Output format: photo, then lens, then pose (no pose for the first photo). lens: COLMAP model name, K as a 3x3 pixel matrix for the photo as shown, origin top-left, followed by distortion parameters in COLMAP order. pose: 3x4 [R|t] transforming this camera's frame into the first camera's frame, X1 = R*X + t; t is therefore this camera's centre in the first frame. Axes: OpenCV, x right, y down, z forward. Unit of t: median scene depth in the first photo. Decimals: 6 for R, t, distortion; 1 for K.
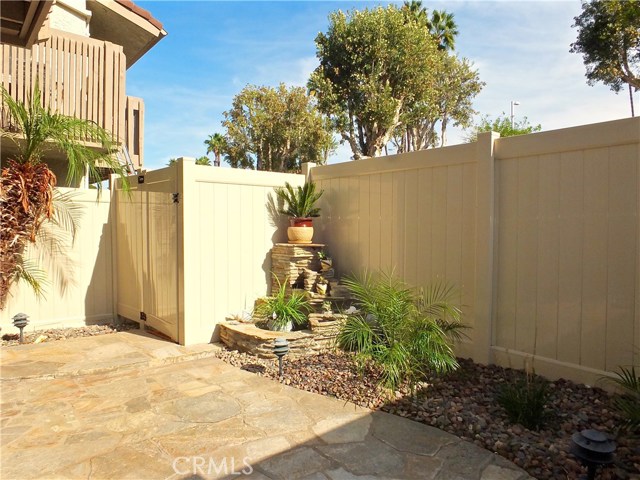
lens RADIAL K [[439.5, 0, 319.8], [0, 439.5, 236.7], [0, 0, 1]] dist [-0.073933, 0.025933]
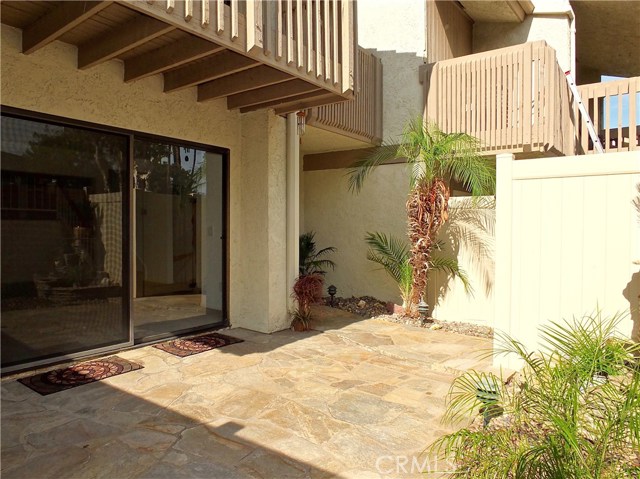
lens RADIAL K [[439.5, 0, 319.6], [0, 439.5, 240.1], [0, 0, 1]] dist [-0.073933, 0.025933]
pose [[0.189421, 0.020498, -0.981682, 0.702057], [-0.030107, 0.999433, 0.015060, -0.013380], [0.981434, 0.026703, 0.189931, 0.684547]]
